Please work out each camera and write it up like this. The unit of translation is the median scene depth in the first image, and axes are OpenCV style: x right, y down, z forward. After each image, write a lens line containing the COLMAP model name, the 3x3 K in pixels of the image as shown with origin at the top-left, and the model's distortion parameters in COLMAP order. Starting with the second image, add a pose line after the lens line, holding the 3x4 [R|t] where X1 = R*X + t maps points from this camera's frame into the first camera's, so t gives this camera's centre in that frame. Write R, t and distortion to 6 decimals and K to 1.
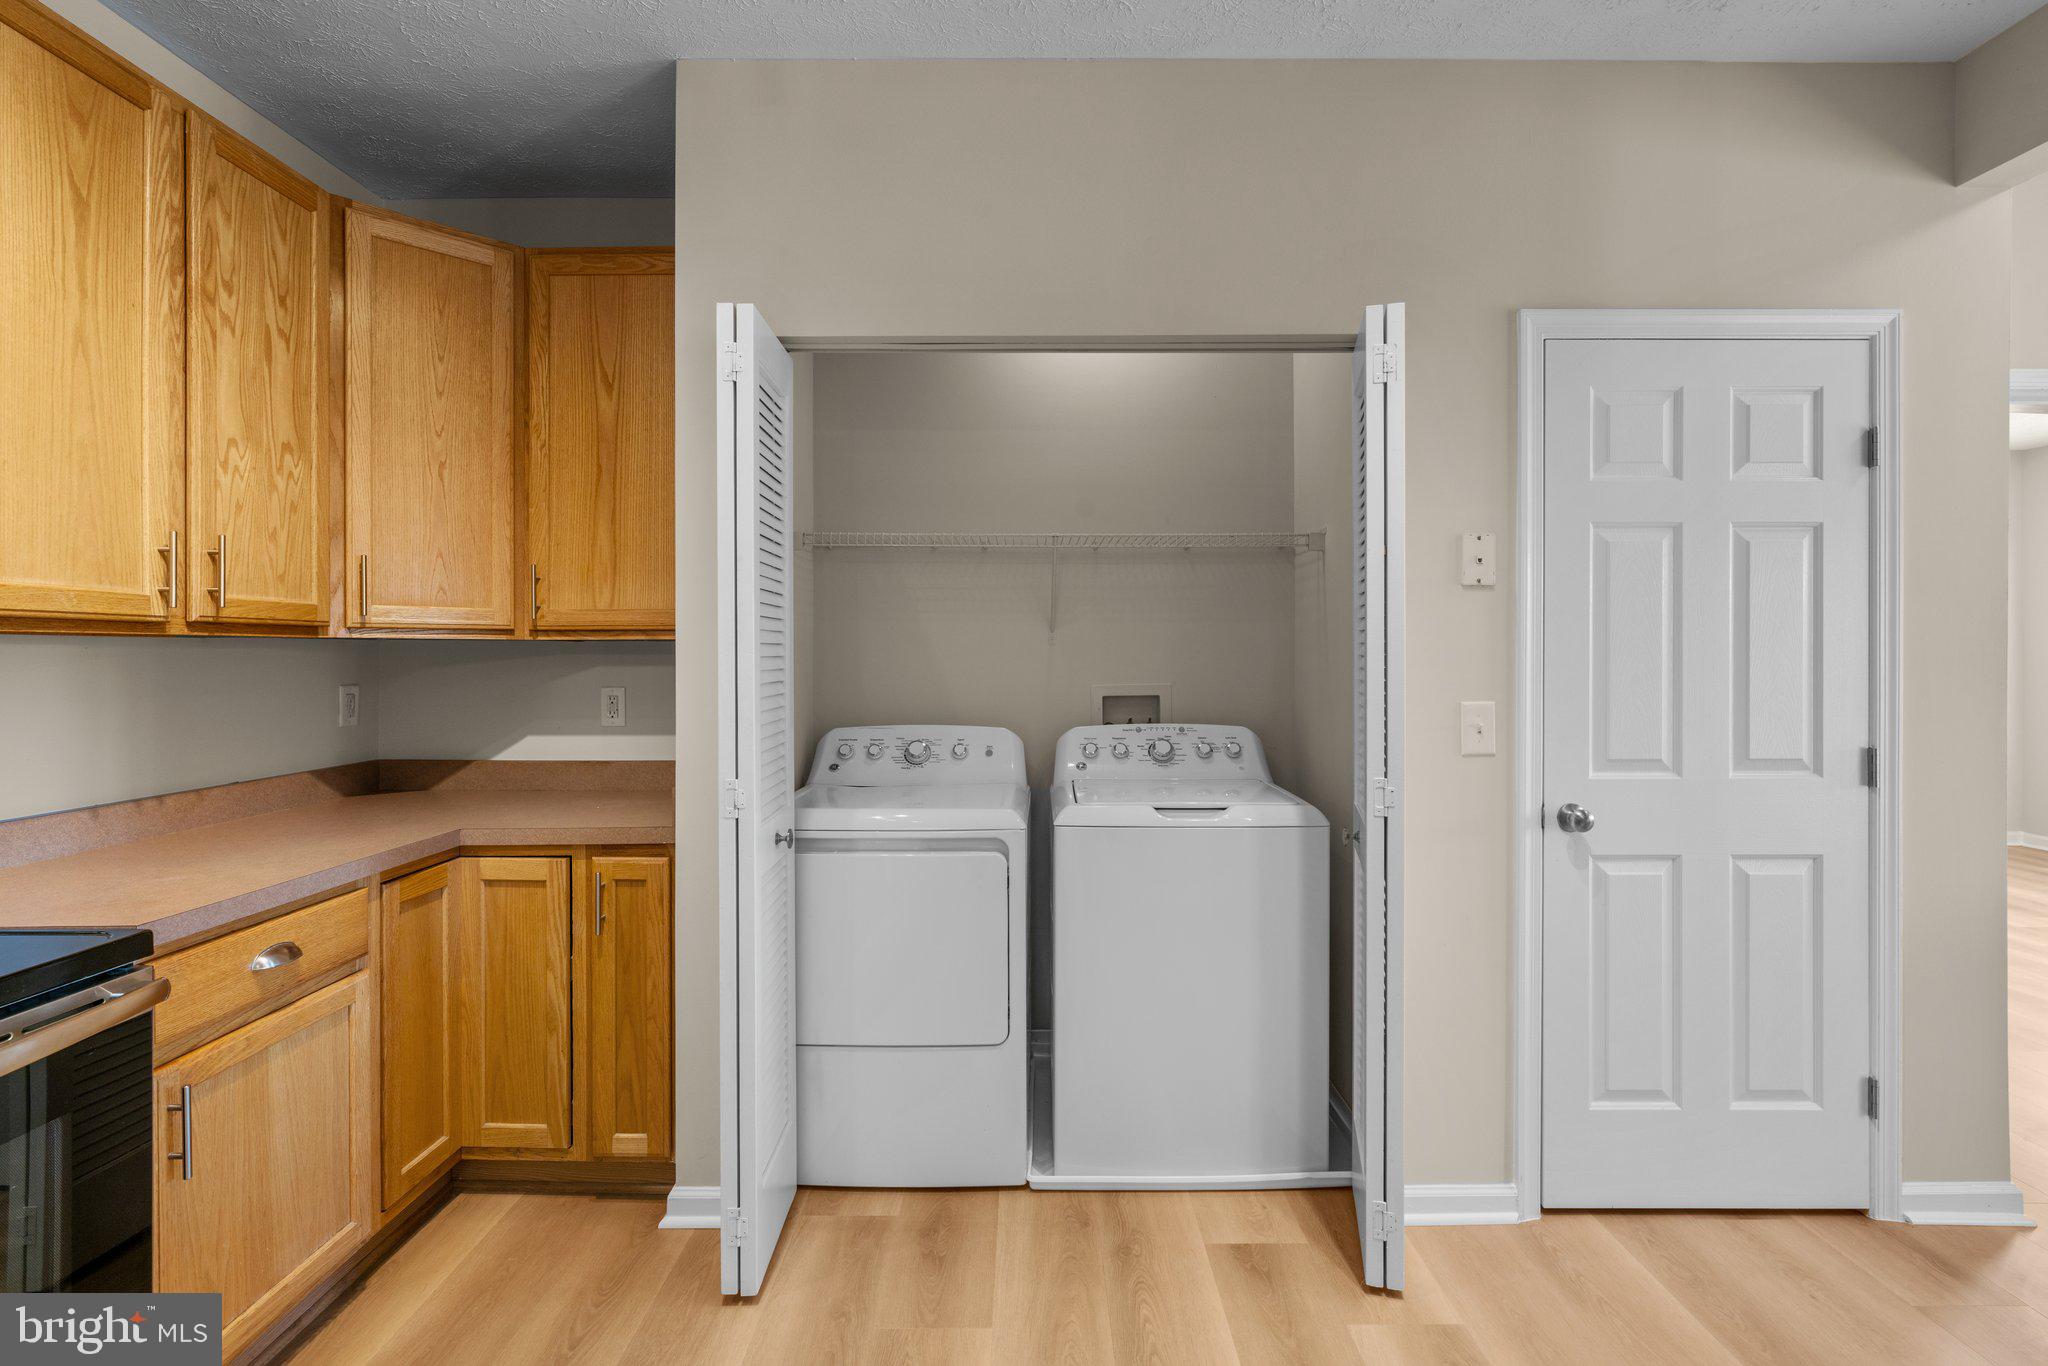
lens RADIAL K [[947.5, 0, 1016.8], [0, 947.5, 653.2], [0, 0, 1]] dist [-0.006802, 0.000595]
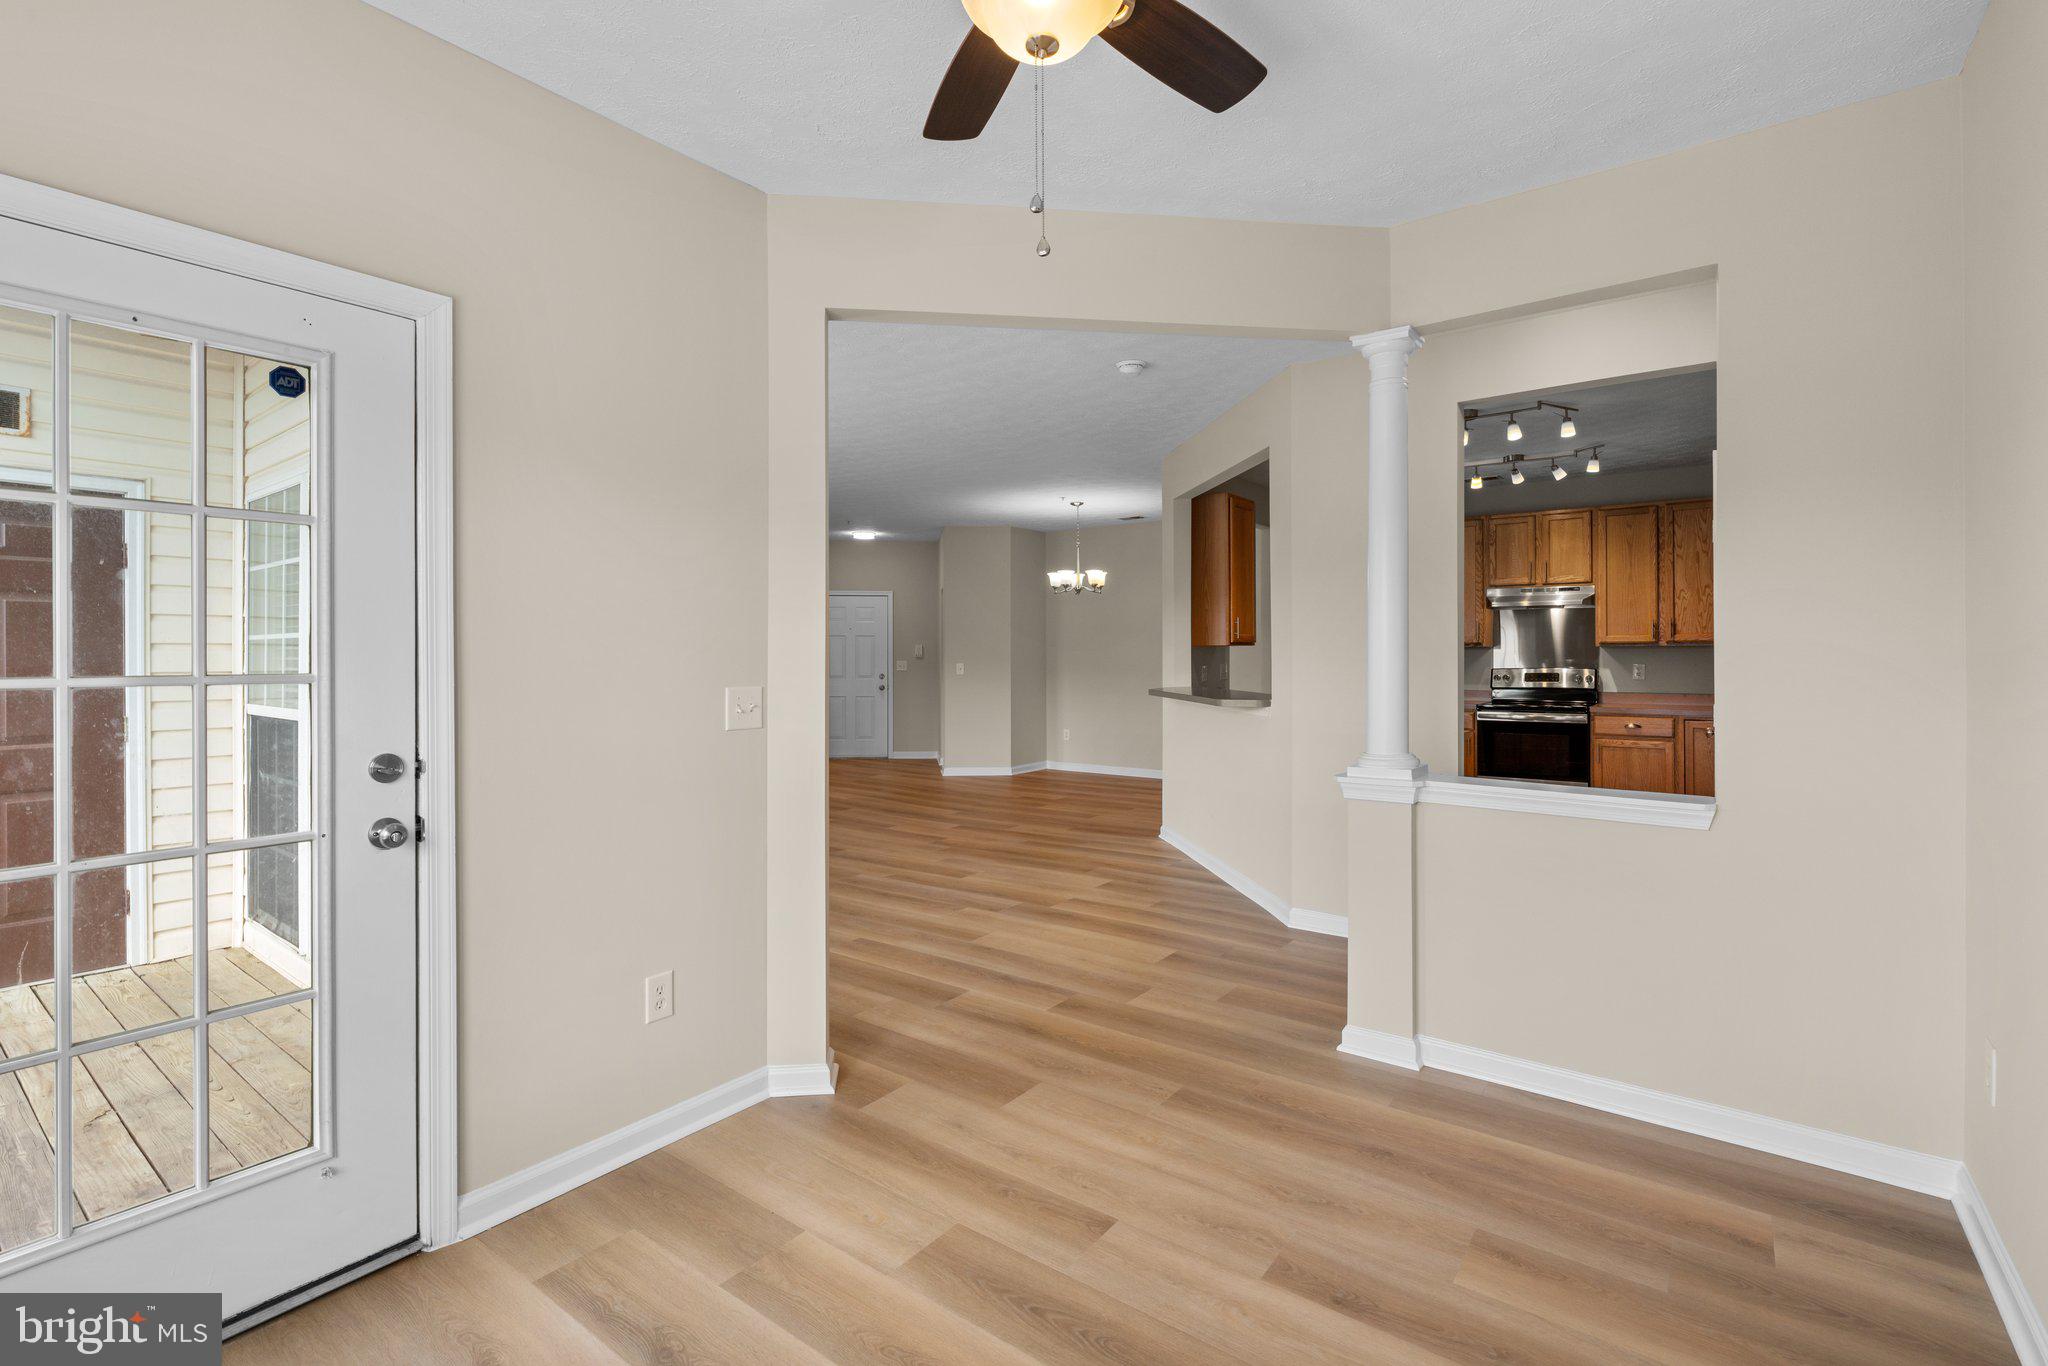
lens RADIAL K [[923.3, 0, 1021.8], [0, 923.3, 655.0], [0, 0, 1]] dist [-0.003103, -0.000405]
pose [[-0.603869, 0.000198, -0.797083, 3.188516], [0.003484, 0.999991, -0.002391, 0.014450], [0.797076, -0.004221, -0.603865, 1.053886]]
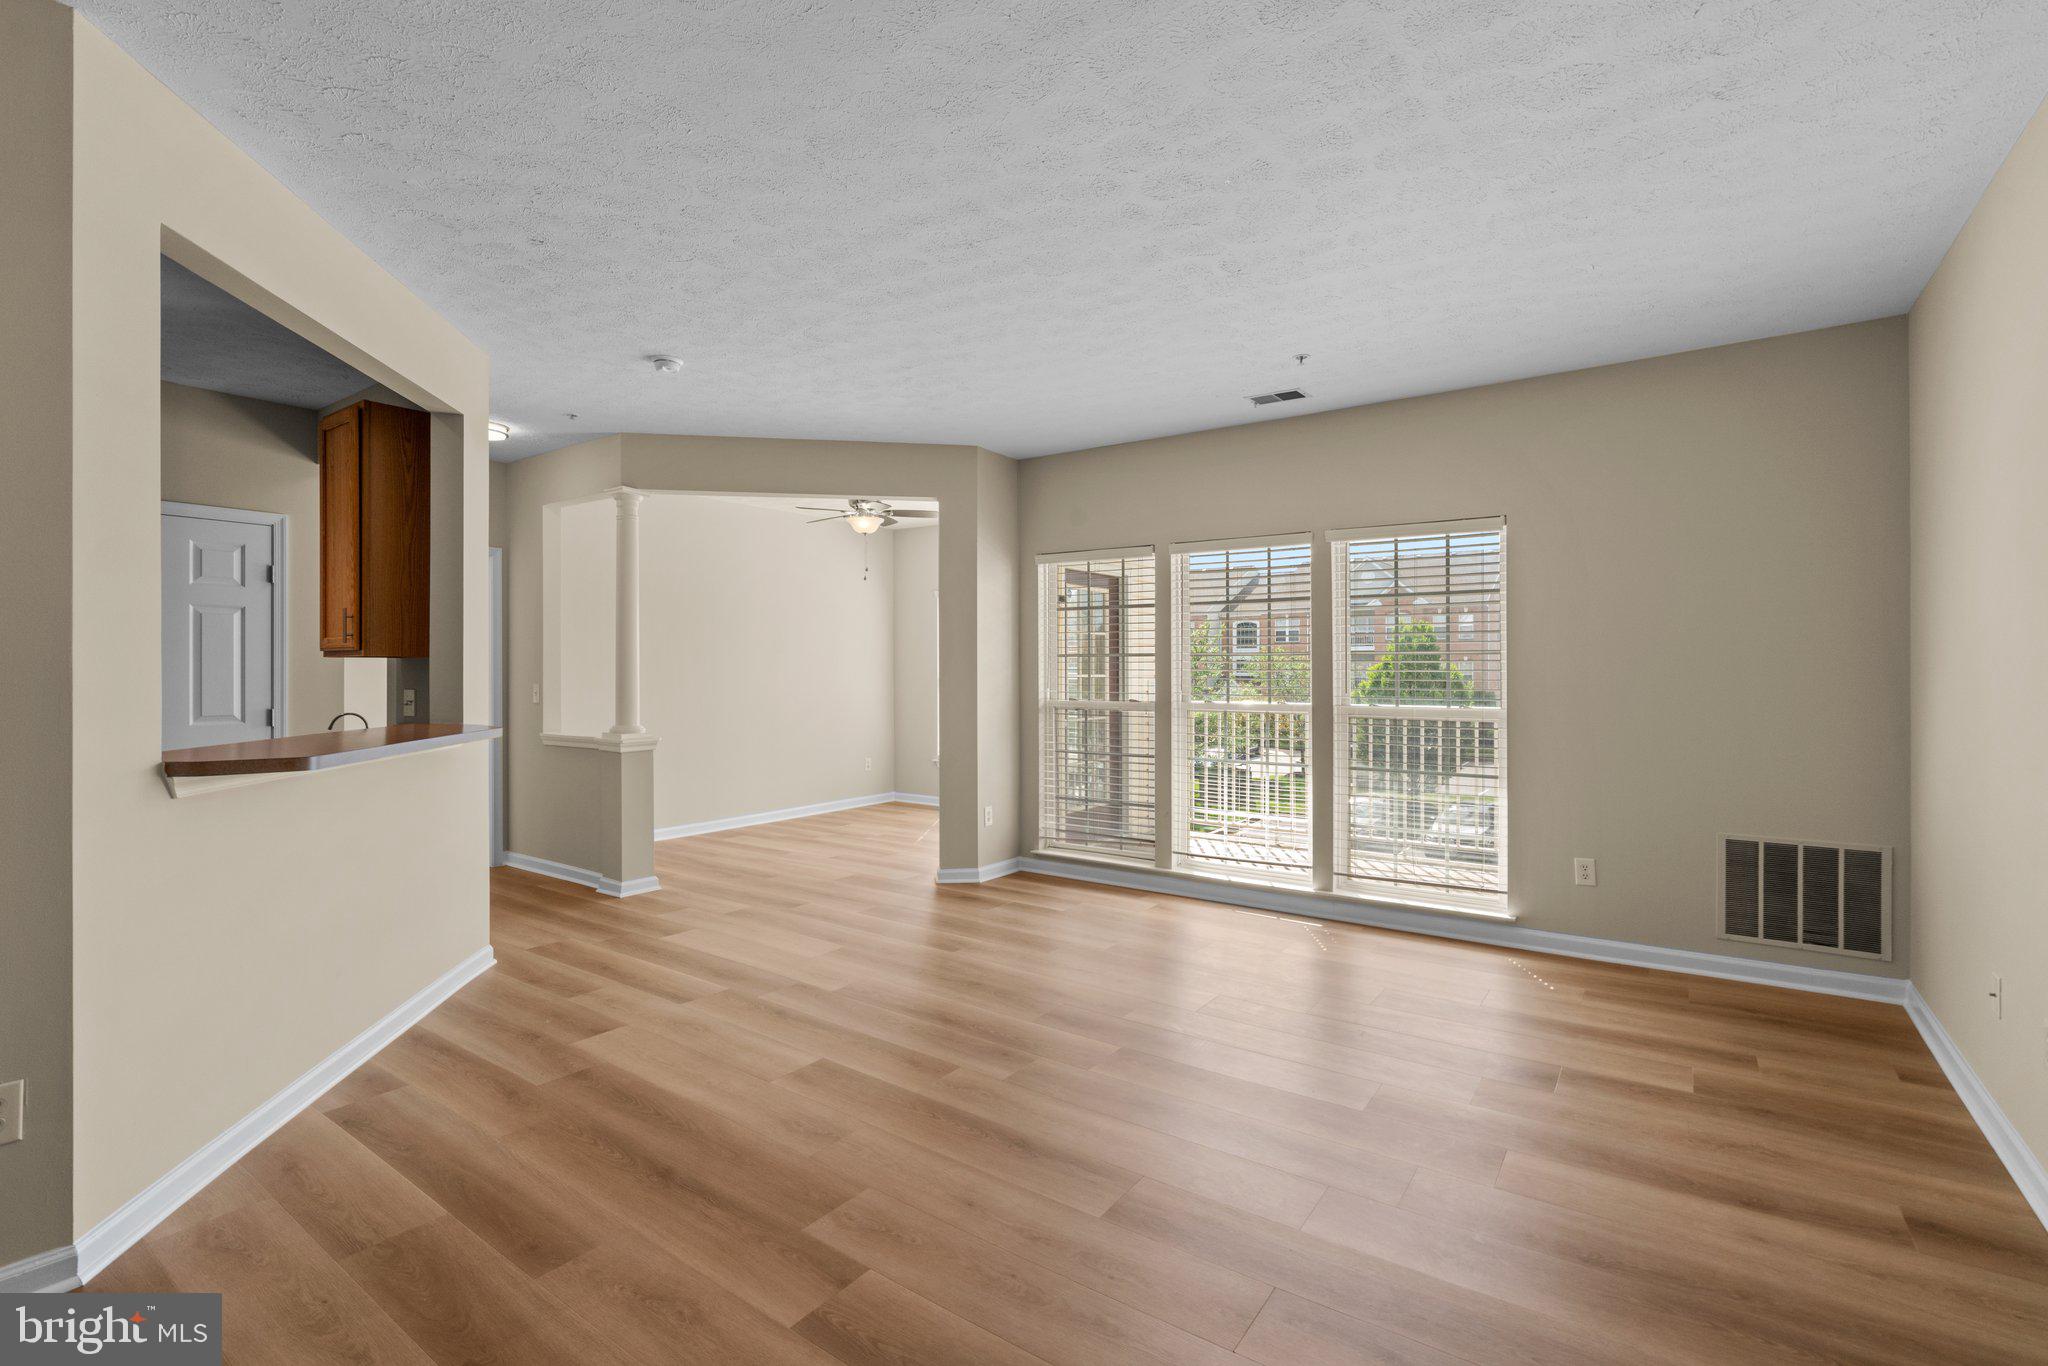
lens RADIAL K [[935.7, 0, 1013.6], [0, 935.7, 670.6], [0, 0, 1]] dist [-0.002491, 0.000185]
pose [[0.587474, 0.002058, 0.809241, 0.155985], [-0.002232, 0.999997, -0.000923, 0.008261], [-0.809240, -0.001264, 0.587476, -1.815336]]
